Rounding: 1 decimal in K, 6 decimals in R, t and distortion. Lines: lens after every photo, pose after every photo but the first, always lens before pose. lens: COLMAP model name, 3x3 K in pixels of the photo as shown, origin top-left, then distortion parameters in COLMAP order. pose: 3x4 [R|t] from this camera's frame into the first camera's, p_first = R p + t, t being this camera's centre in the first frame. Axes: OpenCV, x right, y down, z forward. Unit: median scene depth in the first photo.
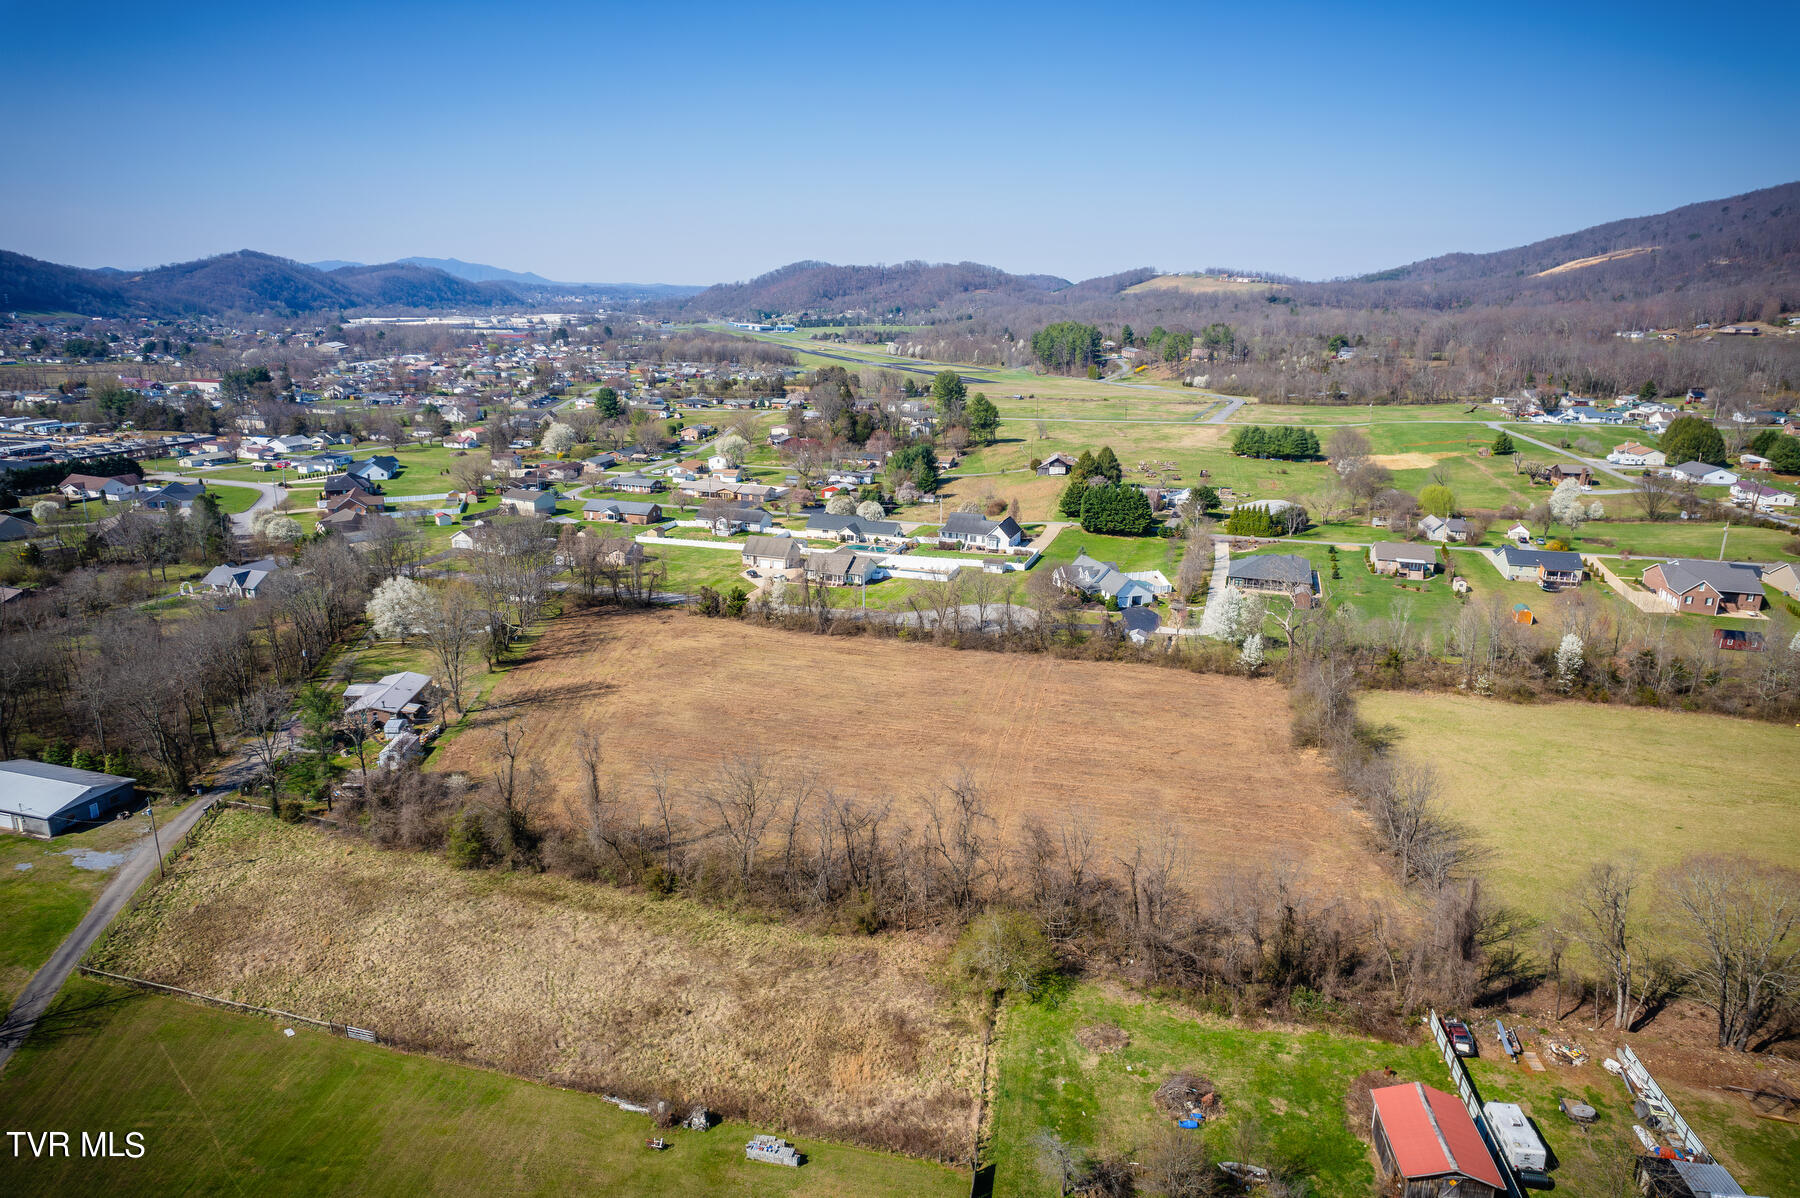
lens RADIAL K [[1144.3, 0, 897.4], [0, 1144.3, 621.4], [0, 0, 1]] dist [-0.082687, 0.086455]
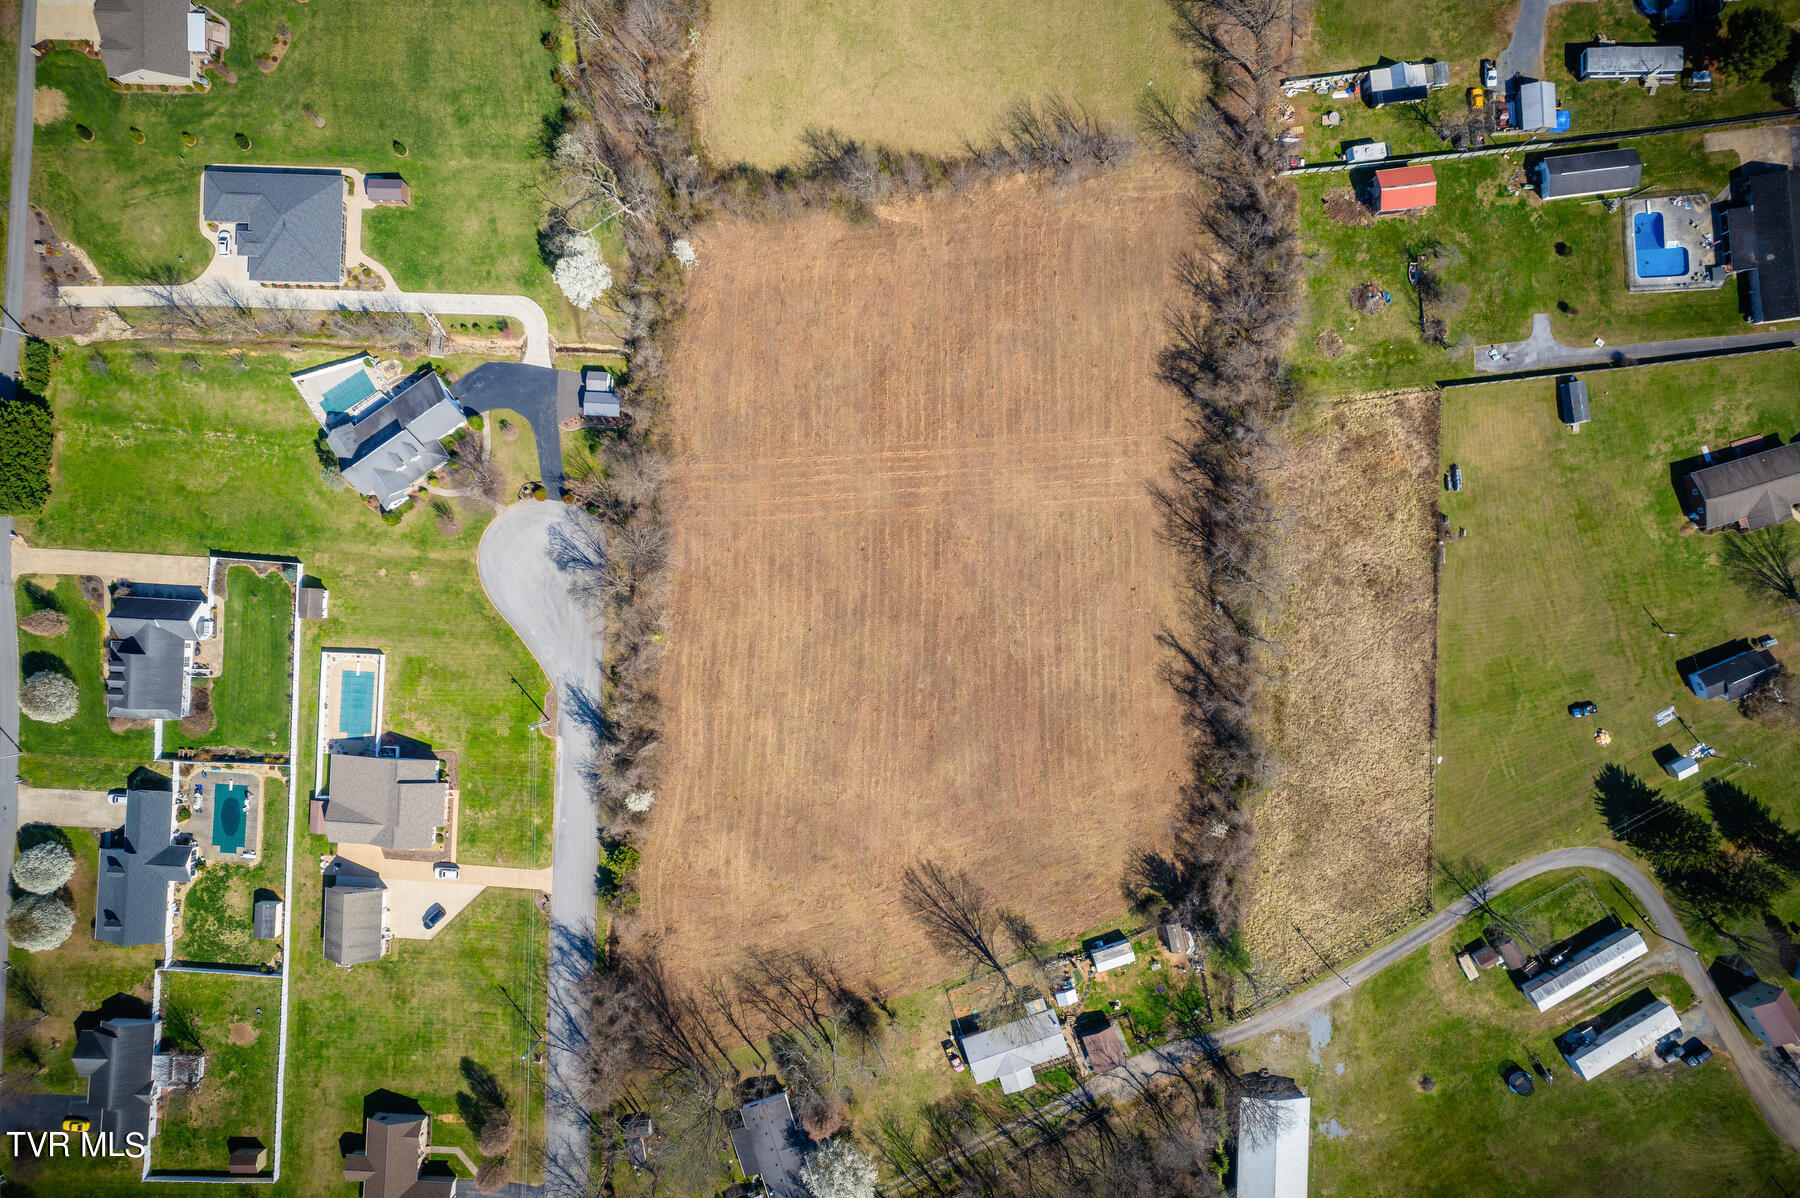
lens RADIAL K [[1144.3, 0, 897.4], [0, 1144.3, 621.4], [0, 0, 1]] dist [-0.082687, 0.086455]
pose [[-0.273664, -0.961656, -0.018069, -0.012606], [0.260162, -0.092096, 0.961163, -0.650588], [-0.925972, 0.258335, 0.275390, 0.490613]]
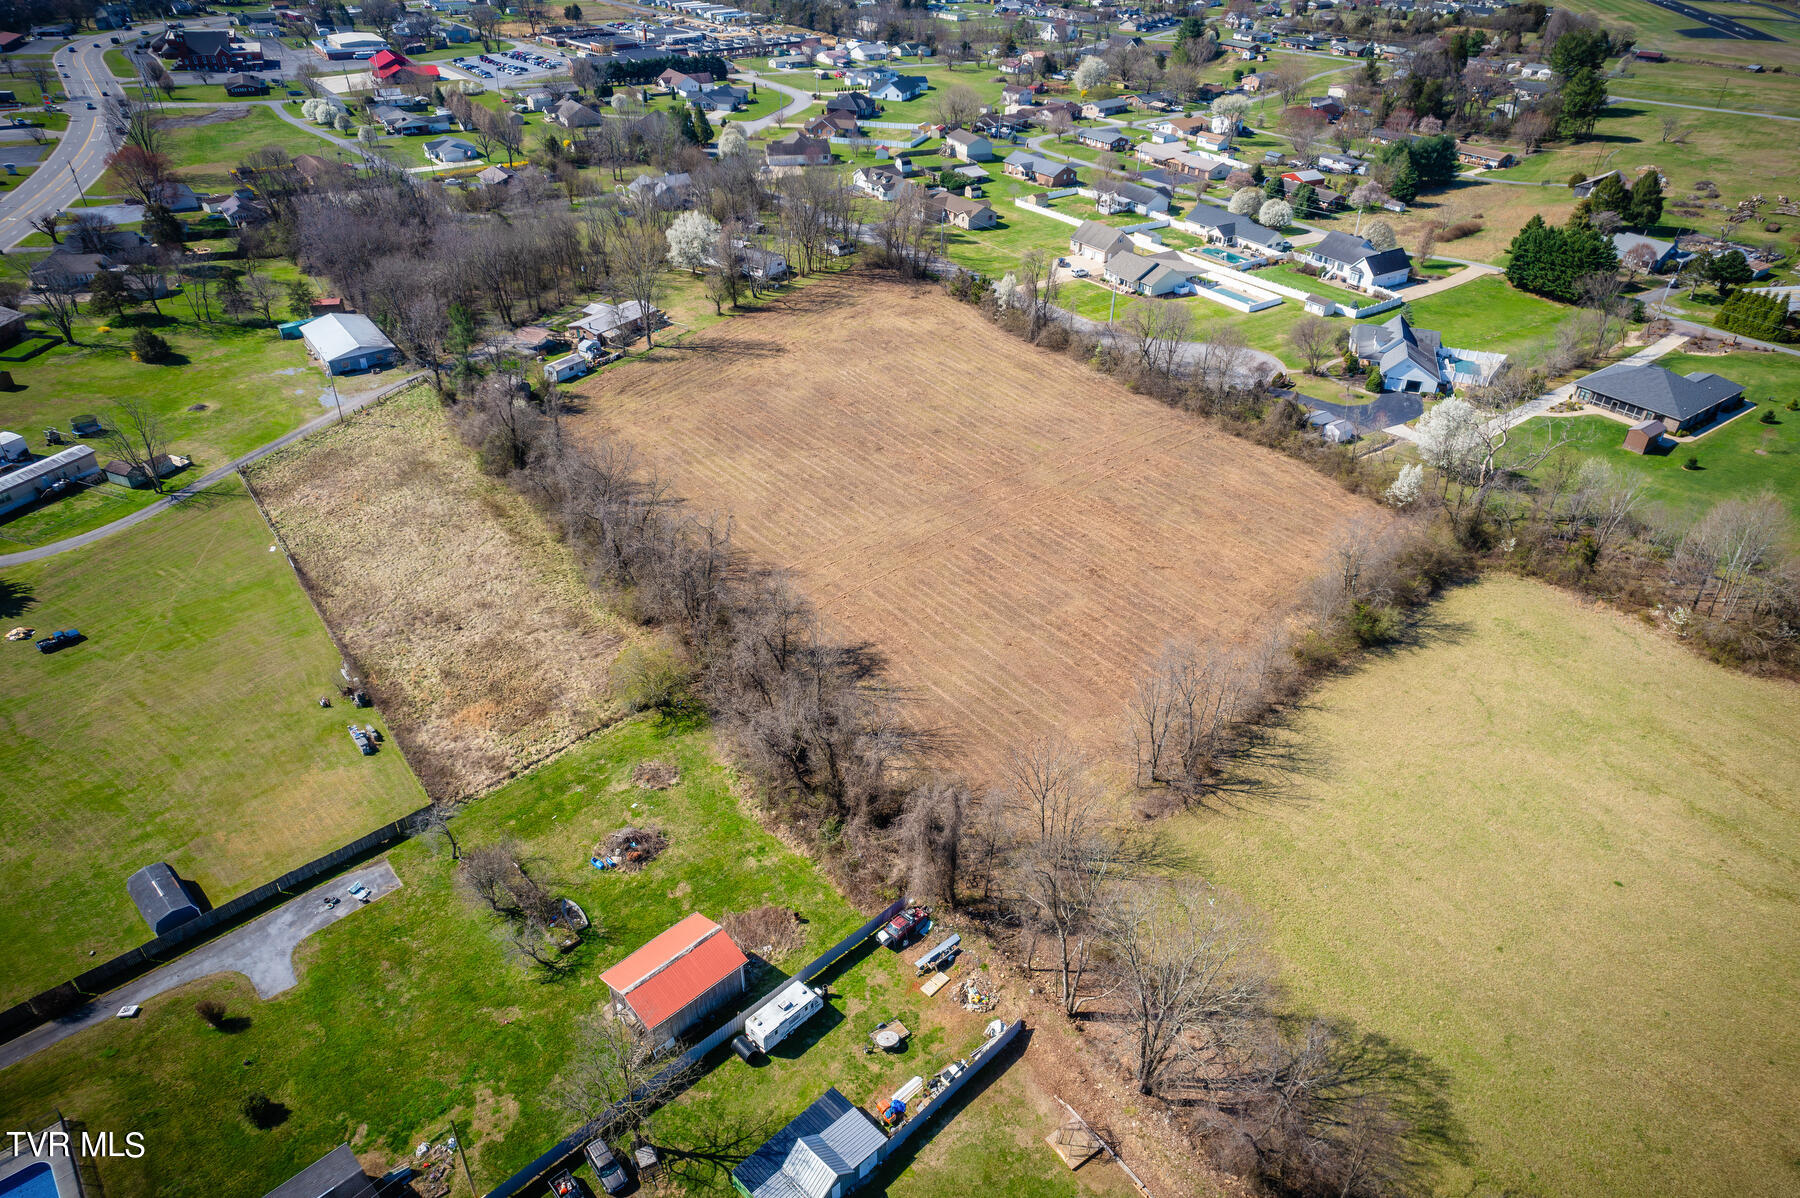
lens RADIAL K [[1144.3, 0, 897.4], [0, 1144.3, 621.4], [0, 0, 1]] dist [-0.082687, 0.086455]
pose [[0.804869, 0.335896, -0.489244, 0.333237], [-0.169829, 0.920293, 0.352447, -0.077414], [0.568633, -0.200586, 0.797760, 0.107937]]
